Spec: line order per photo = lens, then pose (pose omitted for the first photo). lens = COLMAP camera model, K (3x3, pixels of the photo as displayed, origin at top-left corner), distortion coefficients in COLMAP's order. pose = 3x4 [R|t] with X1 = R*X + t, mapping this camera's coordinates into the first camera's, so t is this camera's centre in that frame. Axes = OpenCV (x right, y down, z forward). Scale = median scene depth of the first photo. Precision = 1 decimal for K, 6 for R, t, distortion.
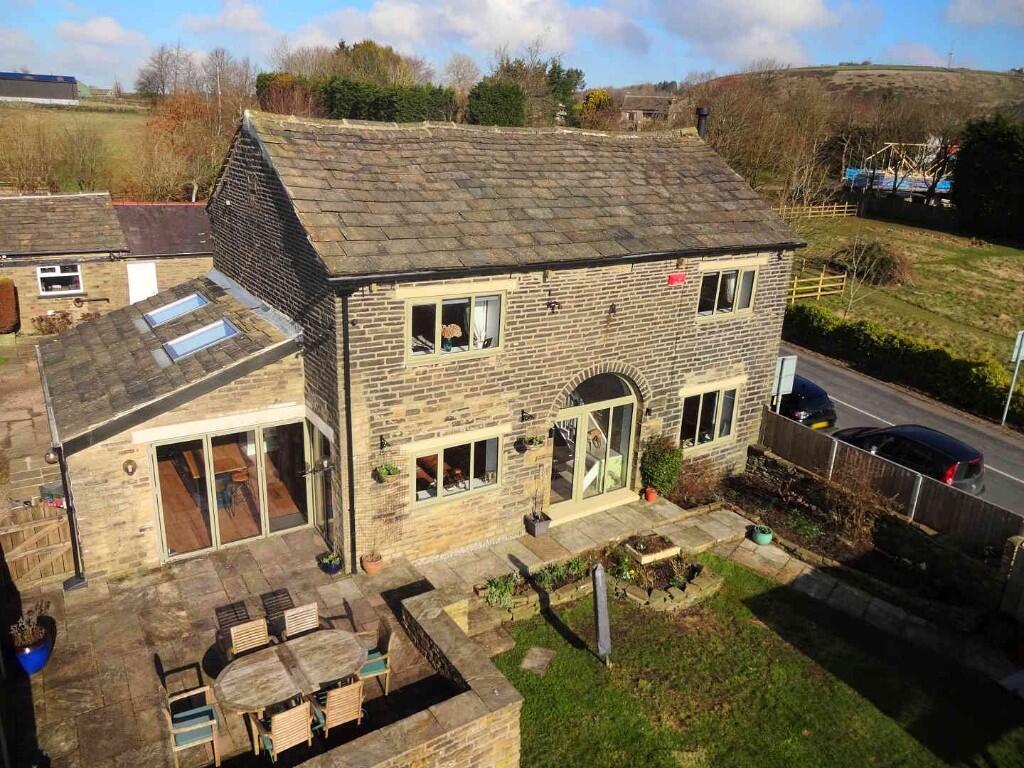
lens RADIAL K [[749.8, 0, 512.0], [0, 749.8, 384.0], [0, 0, 1]] dist [-0.000834, 0.001397]
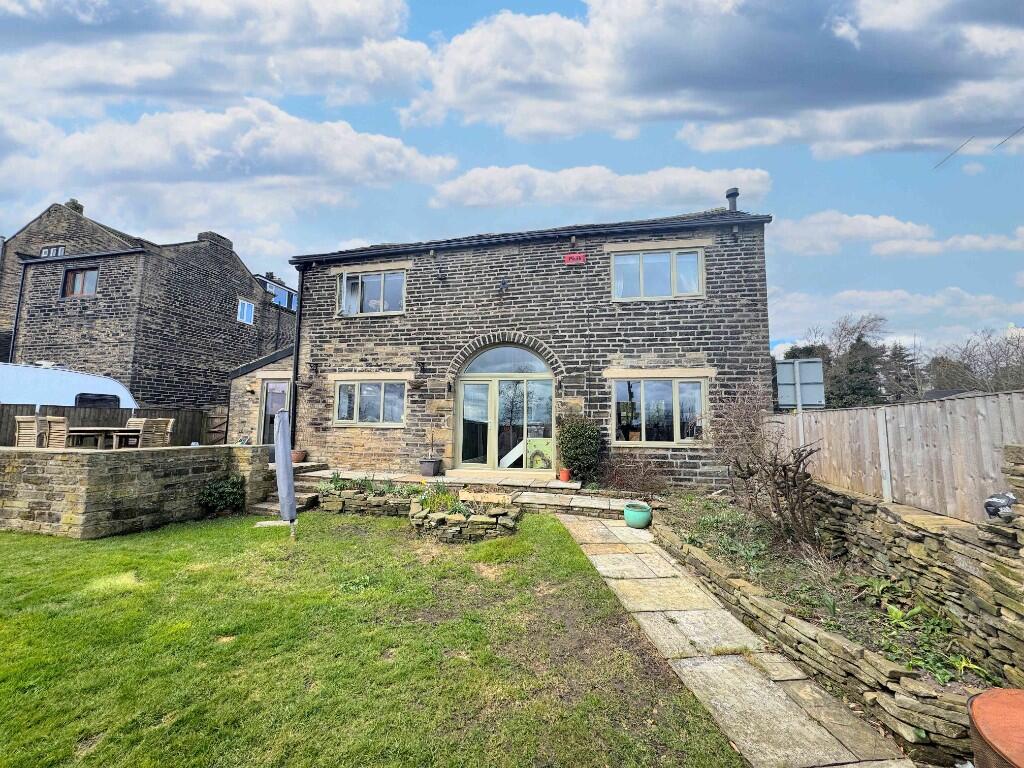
lens RADIAL K [[416.1, 0, 513.2], [0, 416.1, 380.1], [0, 0, 1]] dist [-0.000731, -0.000036]
pose [[0.699955, -0.109823, -0.705692, 0.640261], [-0.206250, 0.914921, -0.346958, 0.285826], [0.683757, 0.388404, 0.617753, 0.709429]]
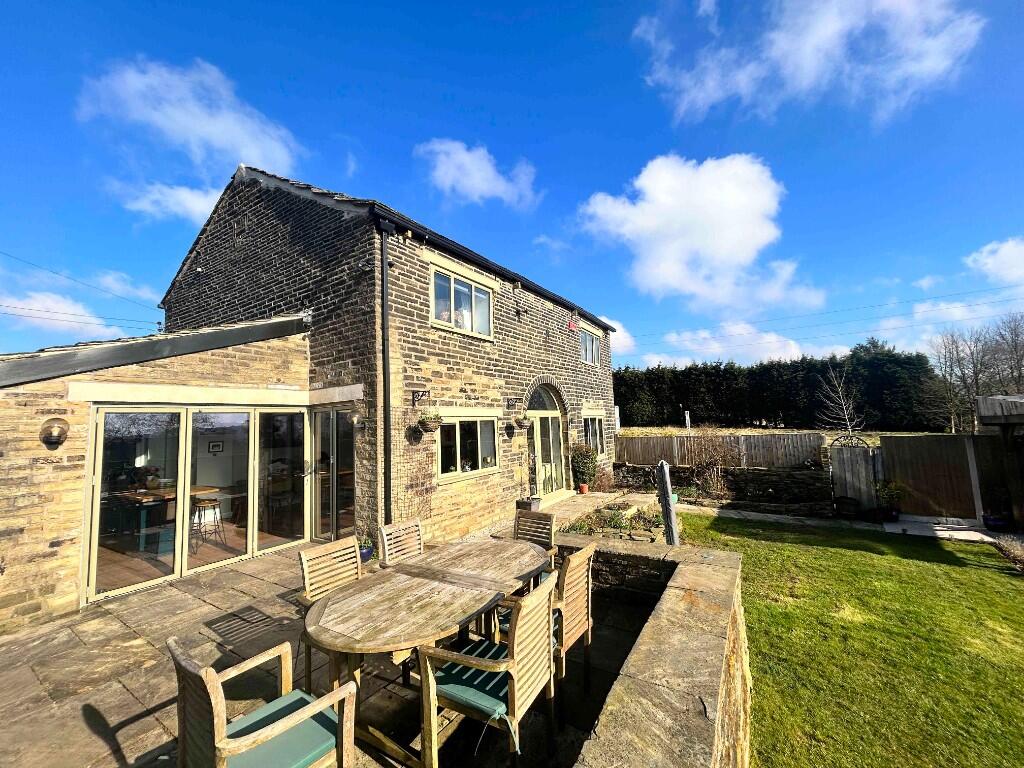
lens RADIAL K [[410.4, 0, 512.0], [0, 410.4, 384.0], [0, 0, 1]] dist [0.001328, -0.000003]
pose [[0.907897, -0.039740, 0.417306, -0.258967], [0.204238, 0.911283, -0.357561, 0.256790], [-0.366074, 0.409858, 0.835468, 0.467937]]
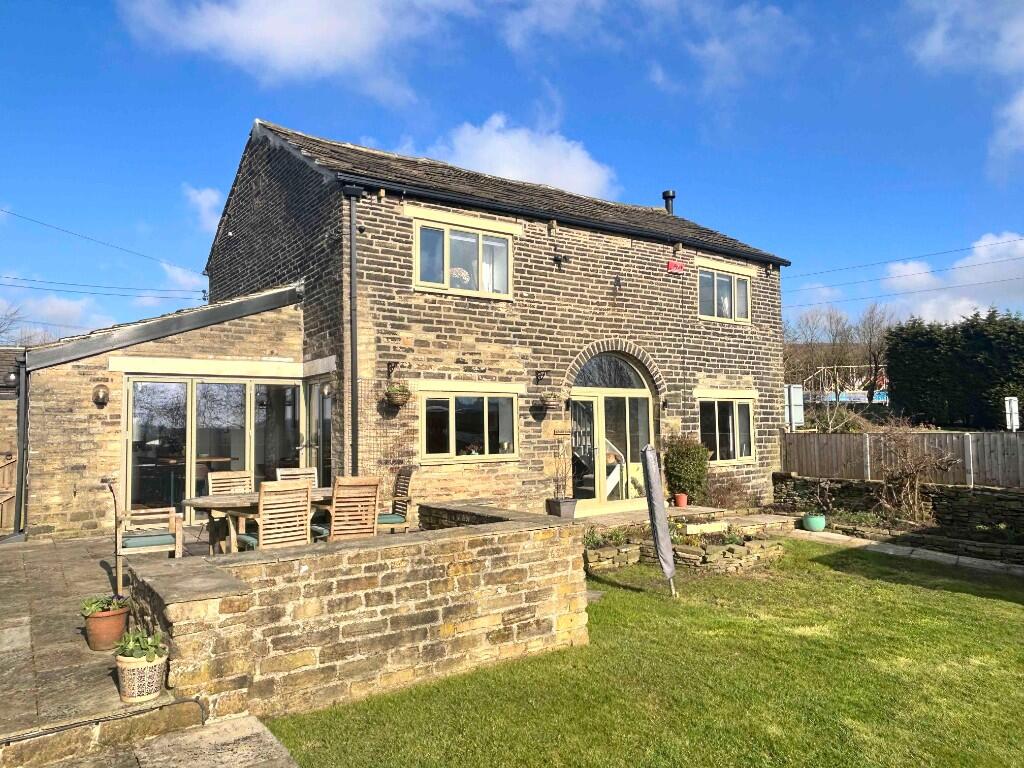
lens RADIAL K [[717.3, 0, 508.1], [0, 717.3, 384.3], [0, 0, 1]] dist [0.008041, -0.001041]
pose [[0.997595, -0.054000, 0.043442, -0.063491], [0.066204, 0.927919, -0.366855, 0.392219], [-0.020501, 0.368849, 0.929263, 0.182556]]
